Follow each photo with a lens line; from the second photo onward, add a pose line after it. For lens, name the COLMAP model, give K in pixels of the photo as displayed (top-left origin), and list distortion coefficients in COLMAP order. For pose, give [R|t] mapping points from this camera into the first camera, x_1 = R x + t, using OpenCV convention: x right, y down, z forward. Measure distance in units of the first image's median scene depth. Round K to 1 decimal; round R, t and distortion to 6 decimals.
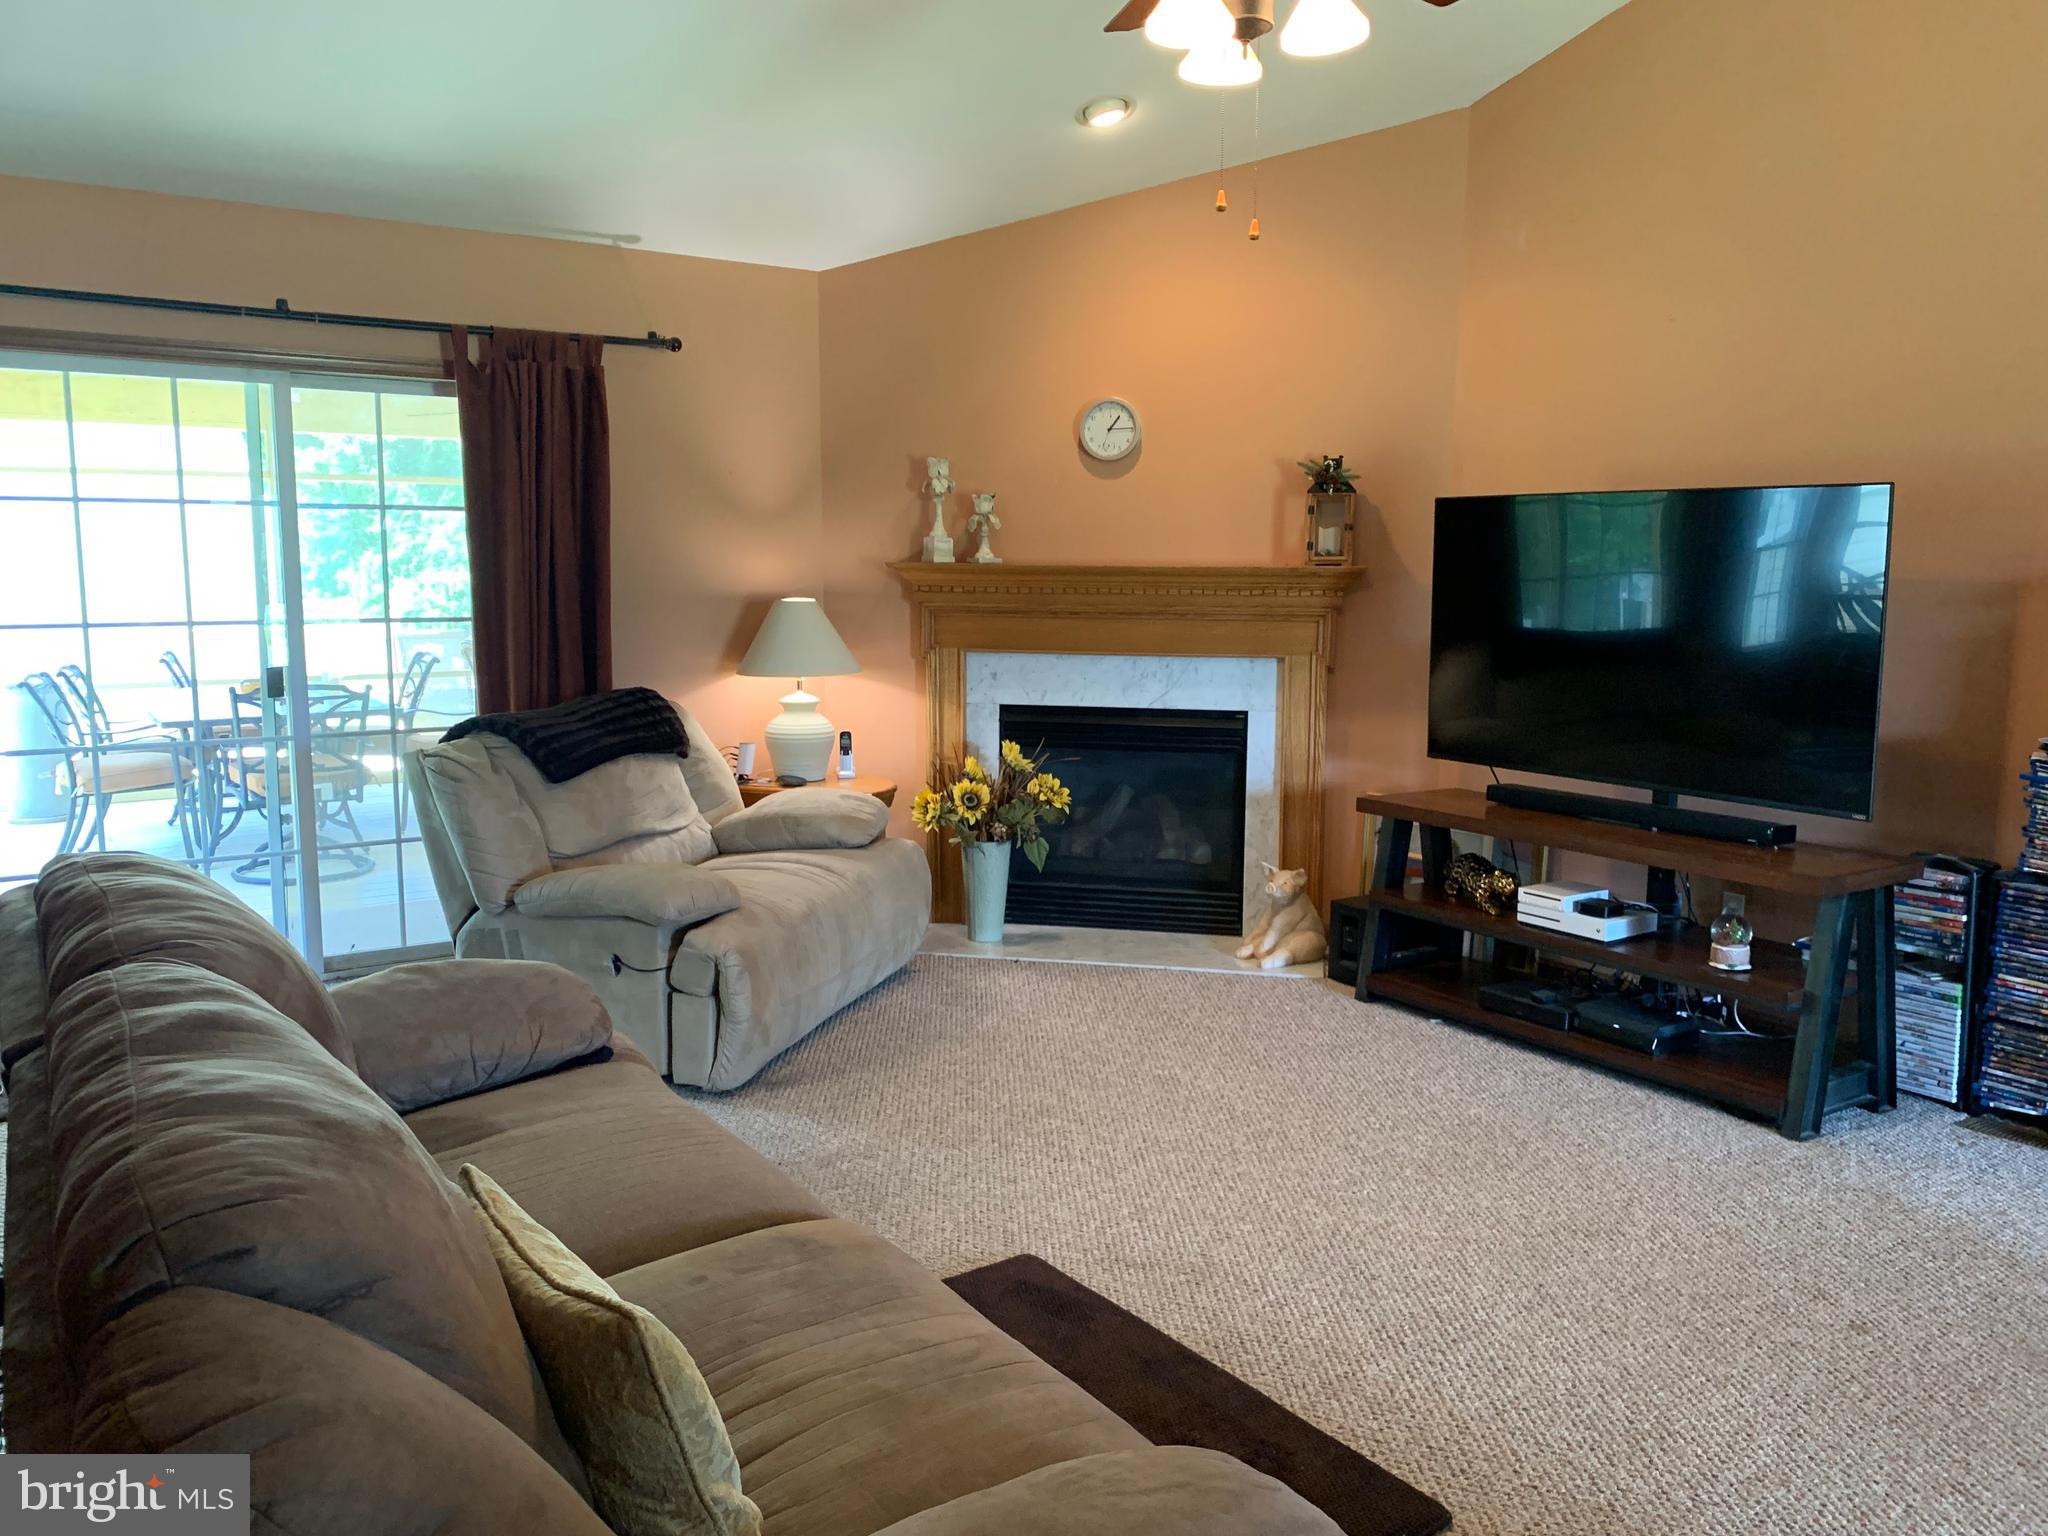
lens RADIAL K [[1567.3, 0, 1028.0], [0, 1567.3, 765.1], [0, 0, 1]] dist [0.054916, -0.063485]
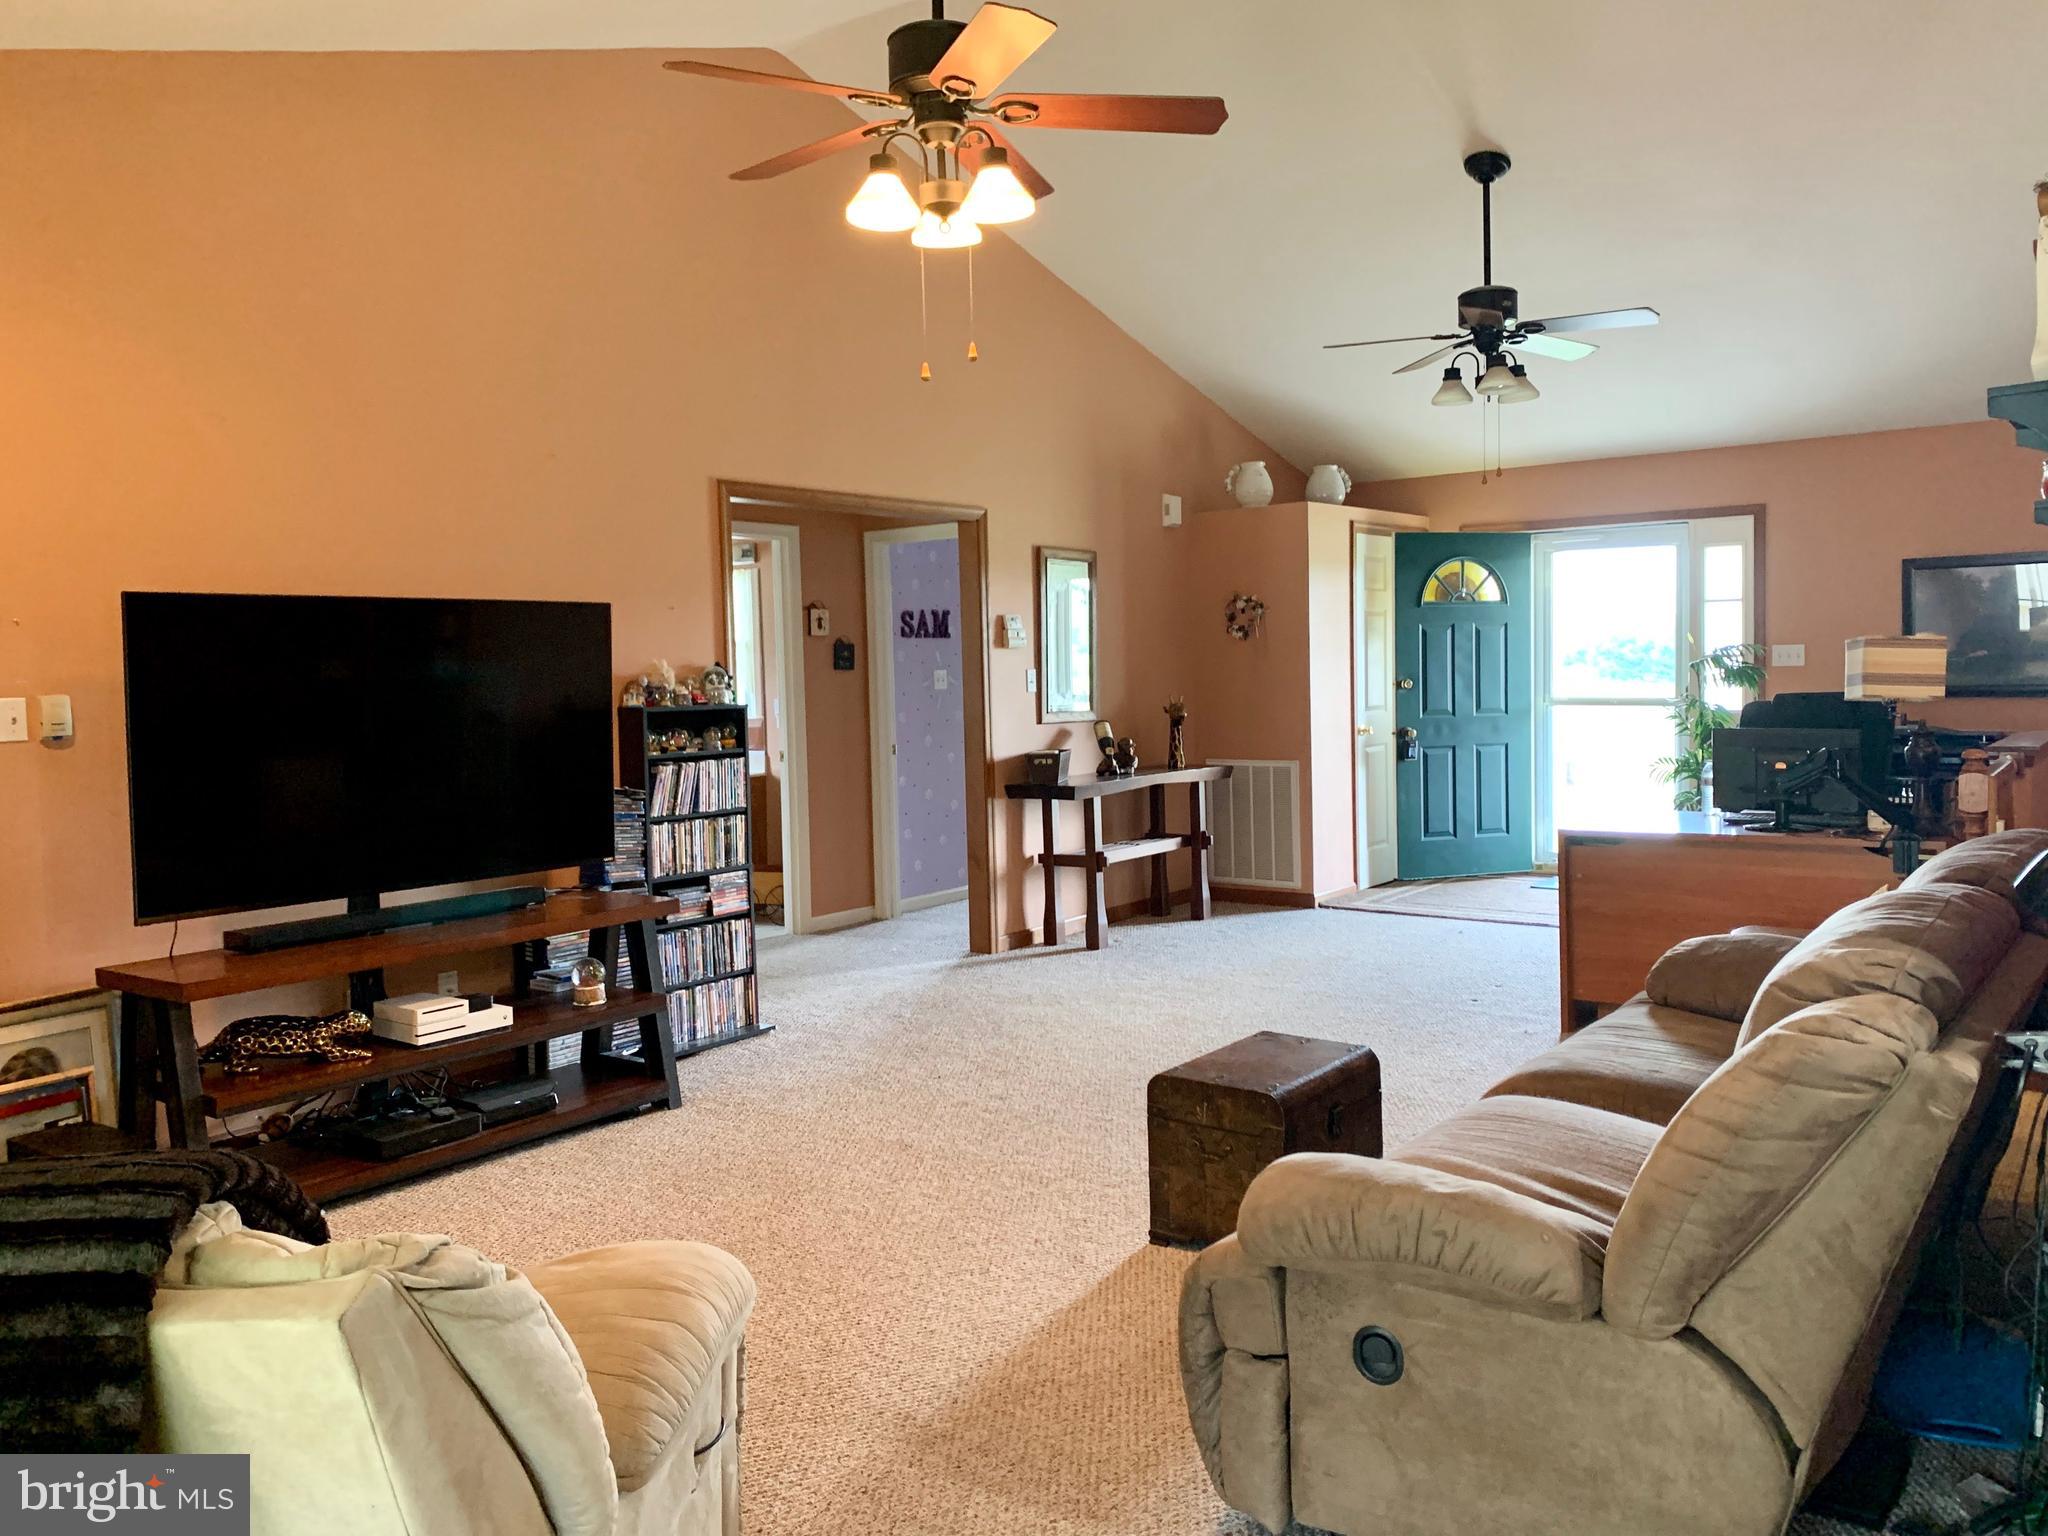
lens RADIAL K [[1567.3, 0, 1024.6], [0, 1567.3, 763.7], [0, 0, 1]] dist [0.054916, -0.063485]
pose [[-0.313081, -0.063112, 0.947627, -0.563630], [0.140482, 0.983736, 0.111930, -0.100020], [-0.939279, 0.168167, -0.299123, 0.749766]]
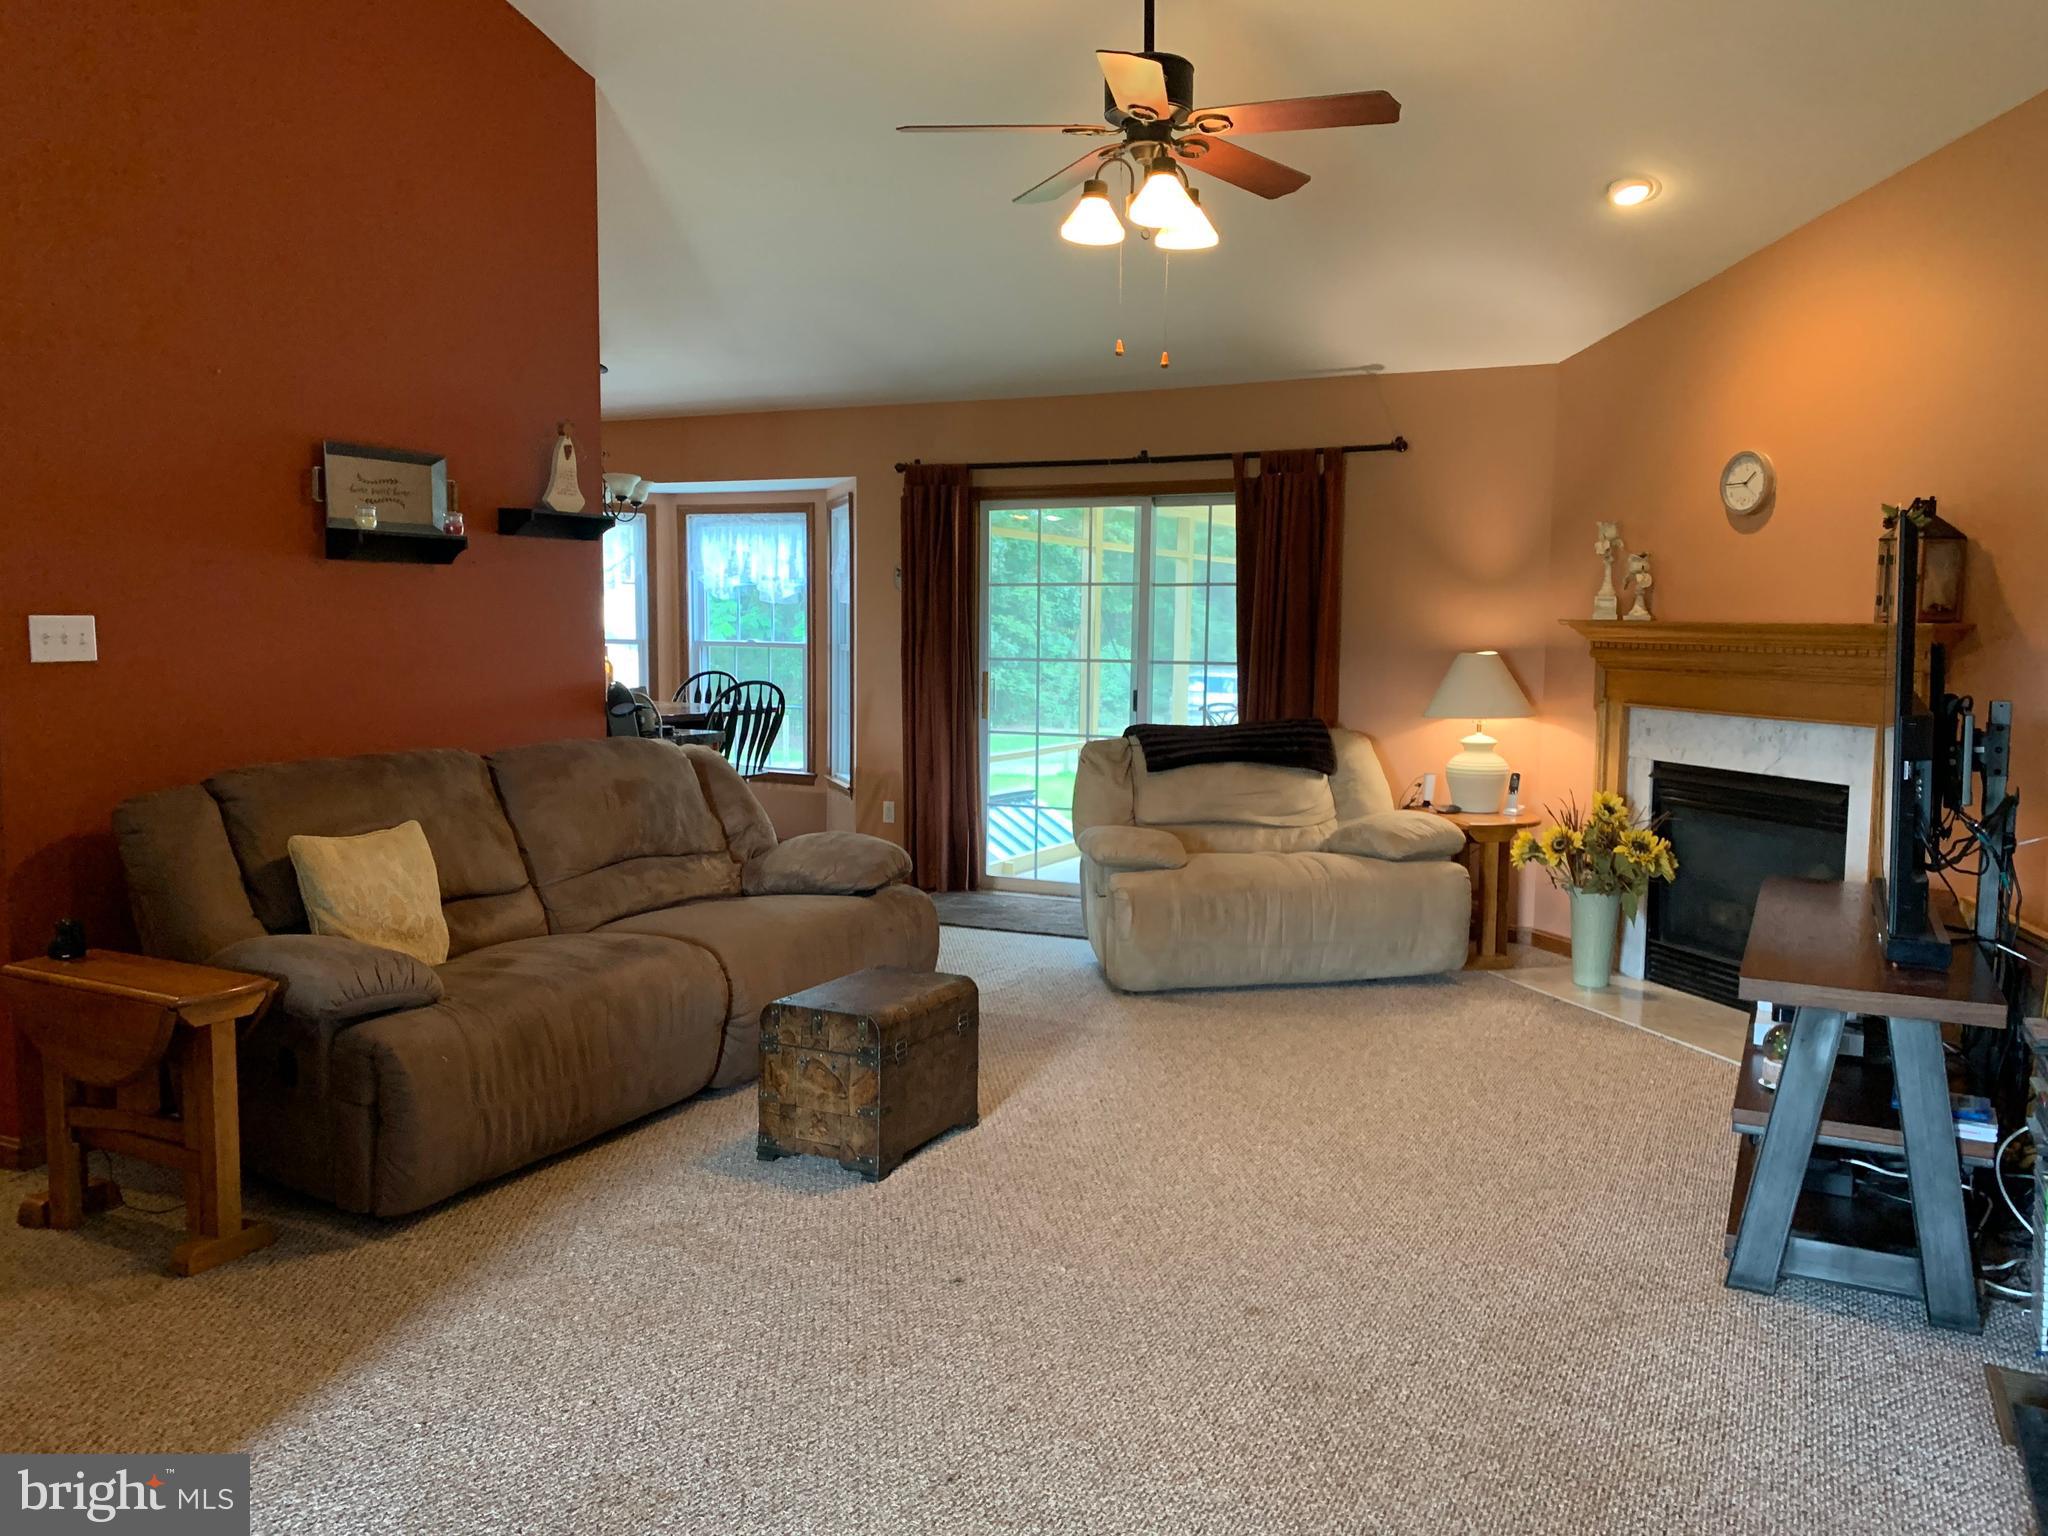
lens RADIAL K [[1567.3, 0, 1017.1], [0, 1567.3, 764.8], [0, 0, 1]] dist [0.054916, -0.063485]
pose [[0.483817, 0.078443, -0.871646, 0.706283], [-0.118312, 0.992694, 0.023666, -0.011865], [0.867135, 0.091676, 0.489564, 0.153212]]
